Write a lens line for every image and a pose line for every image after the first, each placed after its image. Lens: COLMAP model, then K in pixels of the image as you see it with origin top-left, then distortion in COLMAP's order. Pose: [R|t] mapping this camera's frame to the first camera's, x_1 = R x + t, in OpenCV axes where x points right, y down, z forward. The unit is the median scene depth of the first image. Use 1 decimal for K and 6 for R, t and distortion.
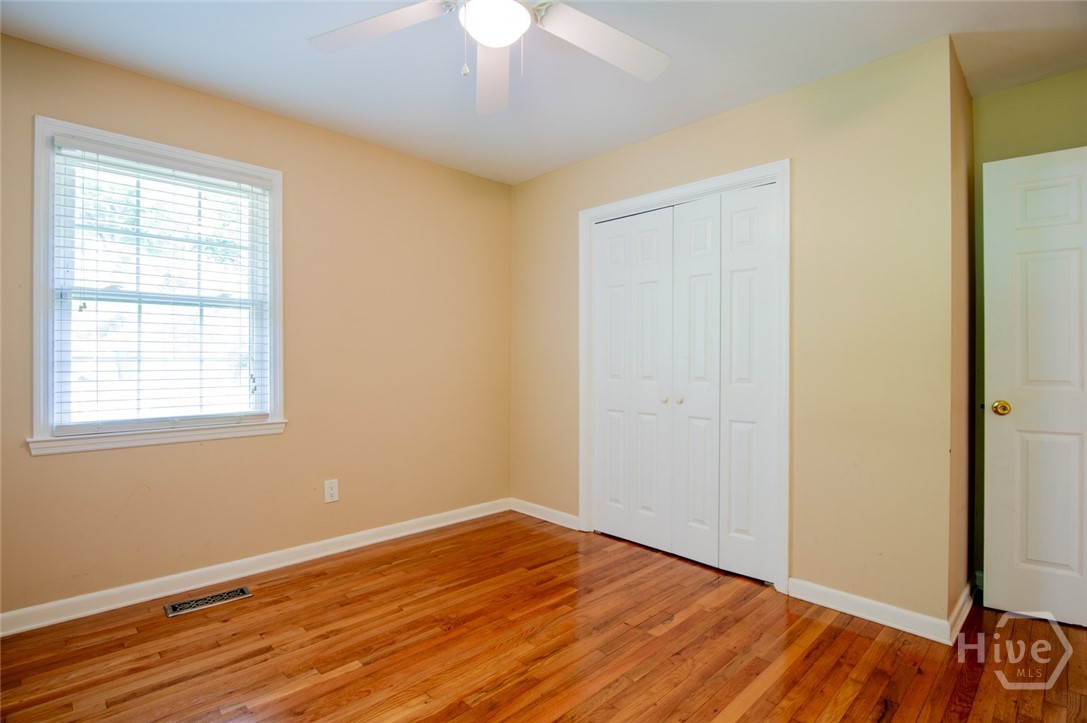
lens RADIAL K [[532.1, 0, 543.5], [0, 532.1, 361.5], [0, 0, 1]] dist [-0.022048, -0.000358]
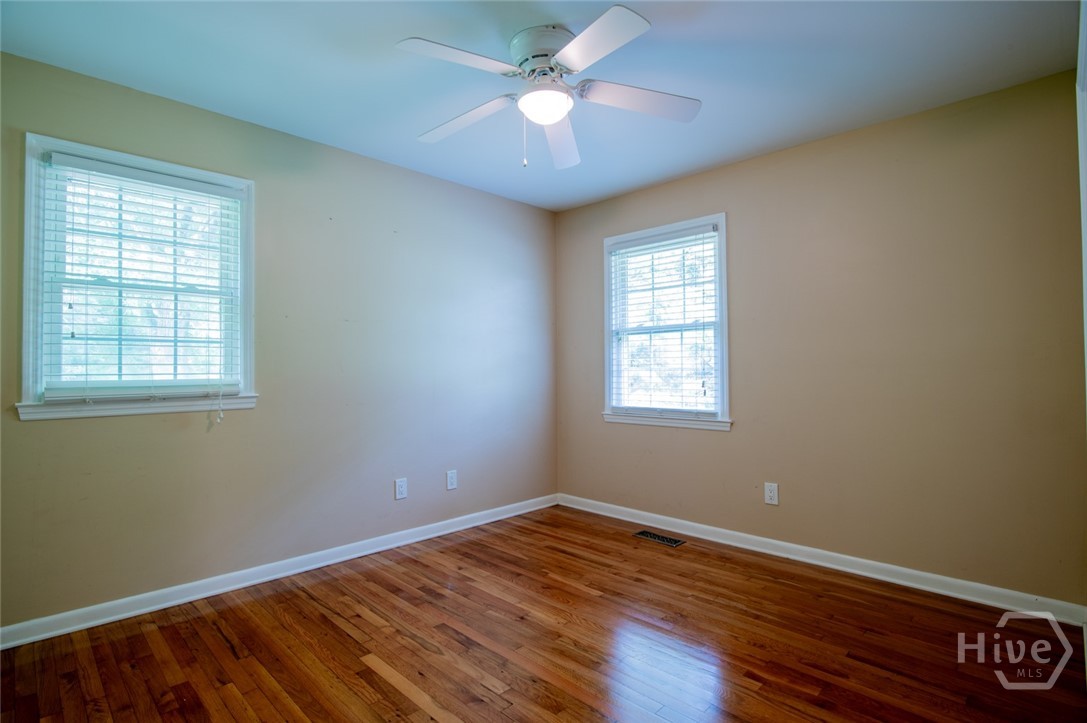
lens RADIAL K [[532.1, 0, 543.5], [0, 532.1, 361.5], [0, 0, 1]] dist [-0.022048, -0.000358]
pose [[0.017037, -0.016392, -0.999720, 0.773564], [-0.000366, 0.999865, -0.016401, -0.001551], [0.999855, 0.000646, 0.017029, 0.631760]]
